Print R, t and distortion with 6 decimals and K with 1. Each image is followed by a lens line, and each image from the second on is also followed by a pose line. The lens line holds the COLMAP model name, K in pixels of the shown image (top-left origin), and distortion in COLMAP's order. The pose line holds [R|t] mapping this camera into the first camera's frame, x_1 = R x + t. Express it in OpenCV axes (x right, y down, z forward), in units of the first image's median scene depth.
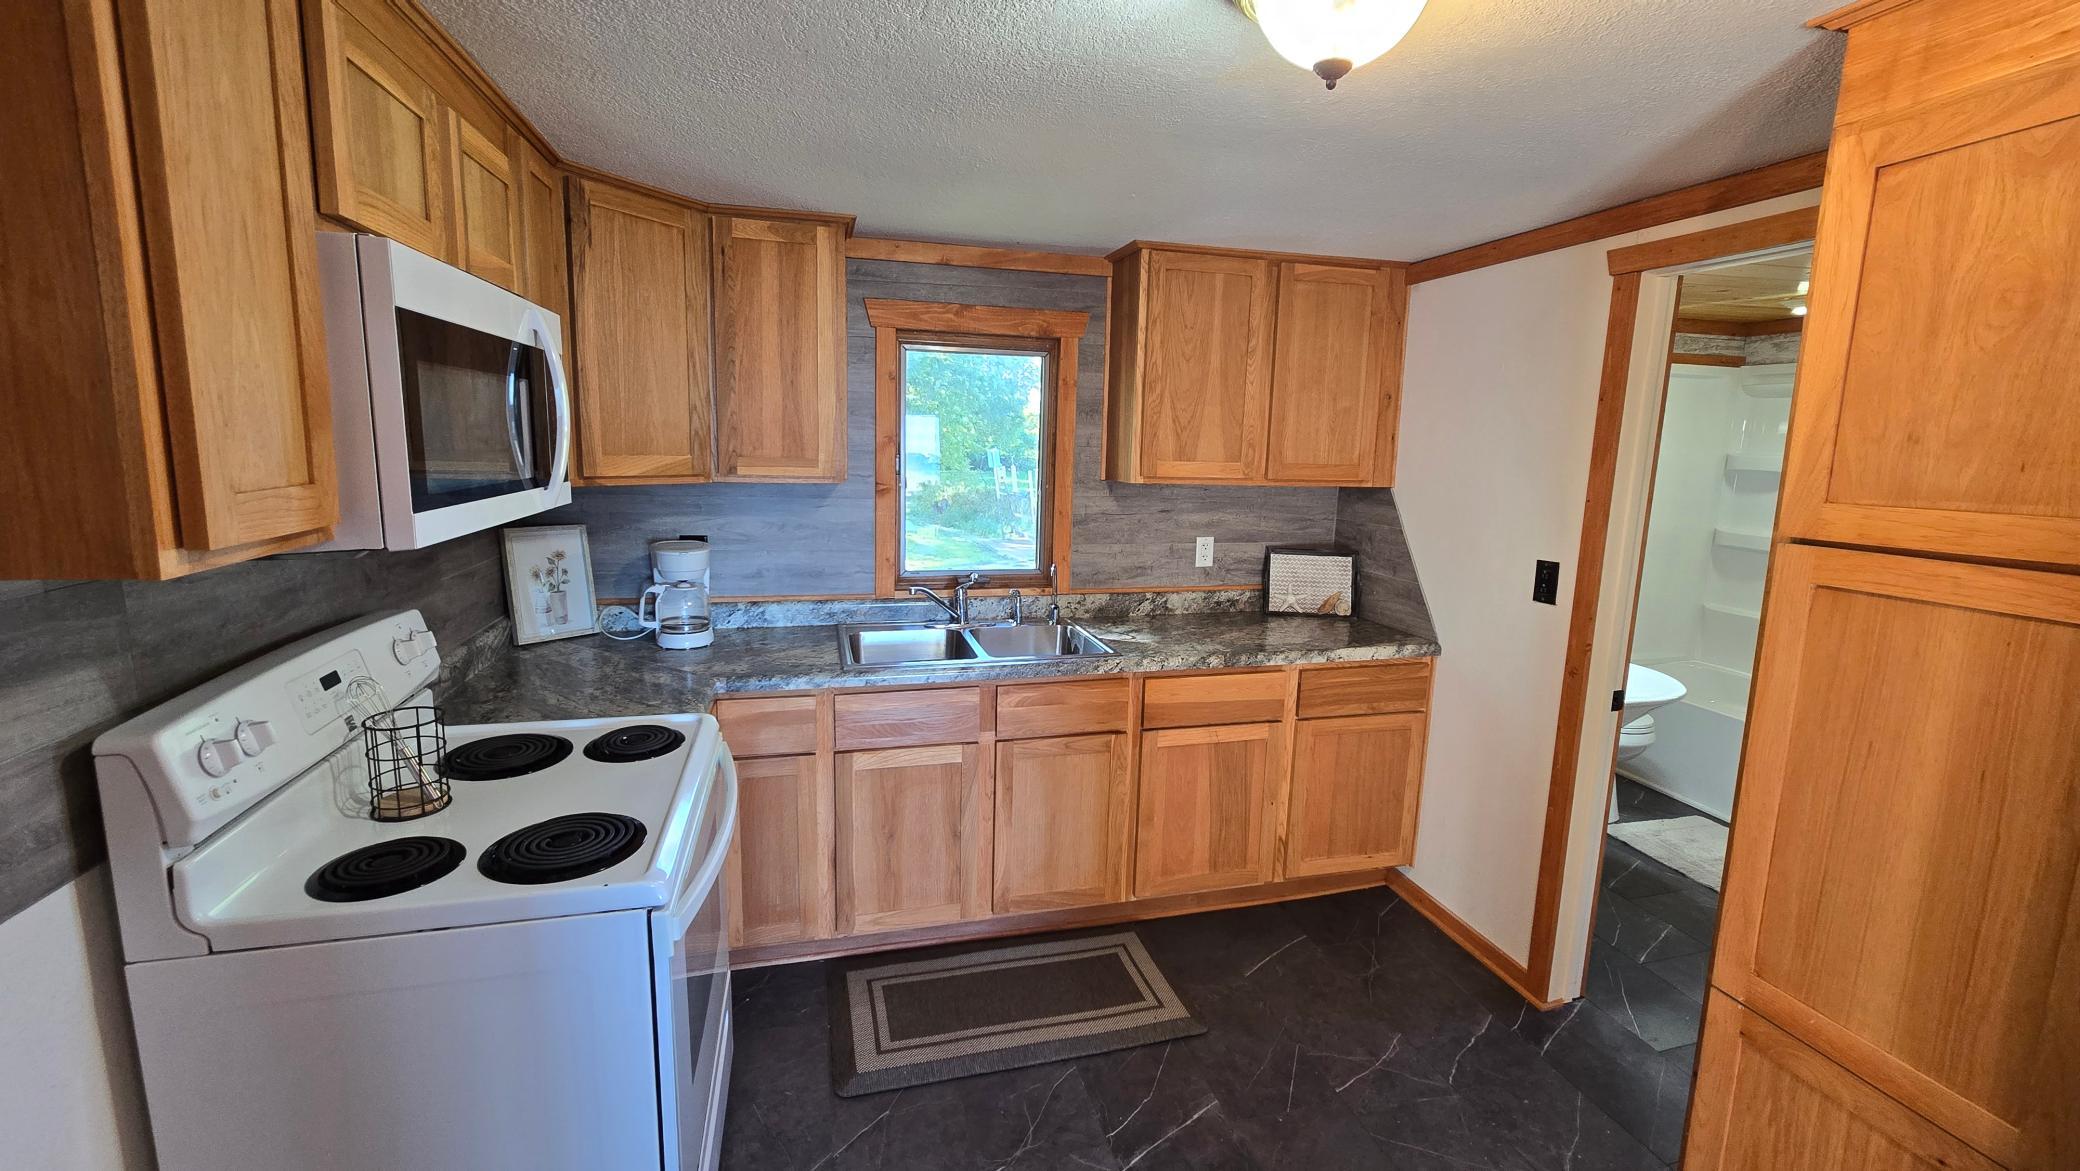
lens RADIAL K [[850.9, 0, 1044.0], [0, 850.9, 576.7], [0, 0, 1]] dist [0.000901, -0.000835]
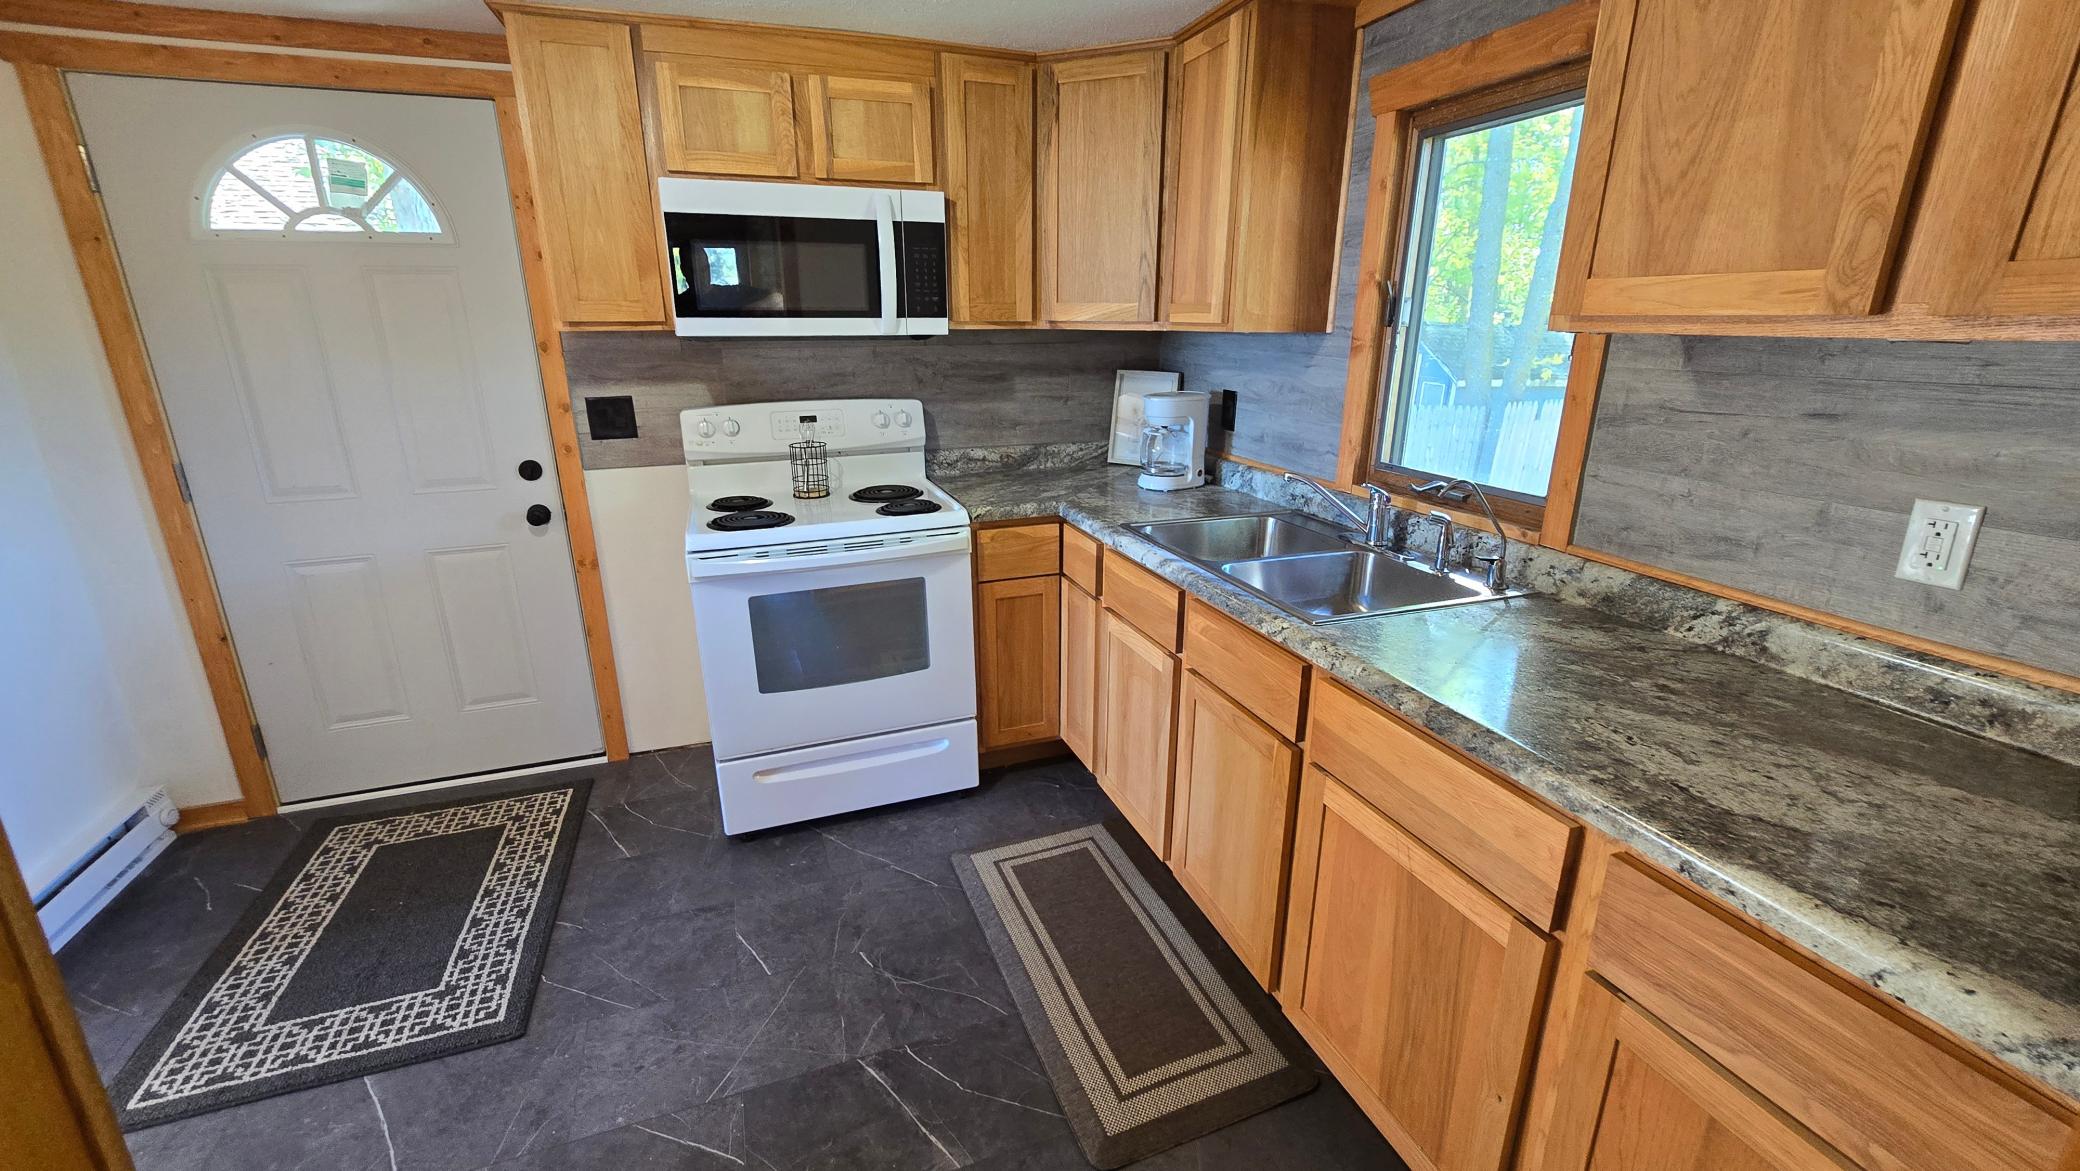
lens RADIAL K [[850.9, 0, 1046.4], [0, 850.9, 576.8], [0, 0, 1]] dist [0.000901, -0.000835]
pose [[0.081141, 0.262469, -0.961523, 0.586299], [-0.160820, 0.955511, 0.247256, -0.051008], [0.983643, 0.134570, 0.119742, 0.685689]]
